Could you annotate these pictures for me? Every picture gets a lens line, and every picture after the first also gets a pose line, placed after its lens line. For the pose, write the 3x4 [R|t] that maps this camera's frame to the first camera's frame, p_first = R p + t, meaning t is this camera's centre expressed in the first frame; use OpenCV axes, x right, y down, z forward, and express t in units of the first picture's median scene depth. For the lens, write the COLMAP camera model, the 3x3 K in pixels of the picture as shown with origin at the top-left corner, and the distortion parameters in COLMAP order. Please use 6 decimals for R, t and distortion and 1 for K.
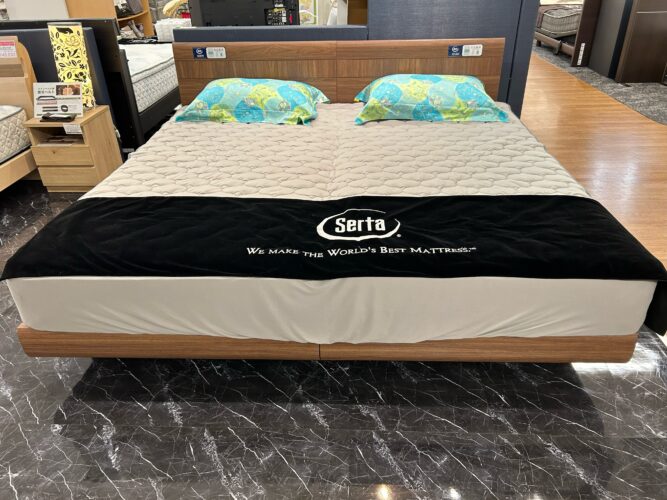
lens RADIAL K [[499.7, 0, 333.1], [0, 499.7, 249.7], [0, 0, 1]] dist [0.024816, -0.017693]
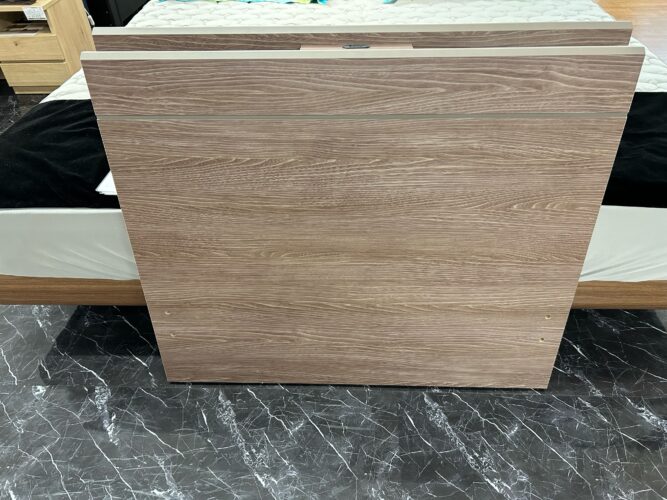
lens RADIAL K [[499.7, 0, 334.3], [0, 499.7, 249.0], [0, 0, 1]] dist [0.024816, -0.017693]
pose [[0.999961, -0.008531, 0.002395, -0.068847], [0.007934, 0.982363, 0.186815, -0.024812], [-0.003946, -0.186788, 0.982392, 0.242861]]
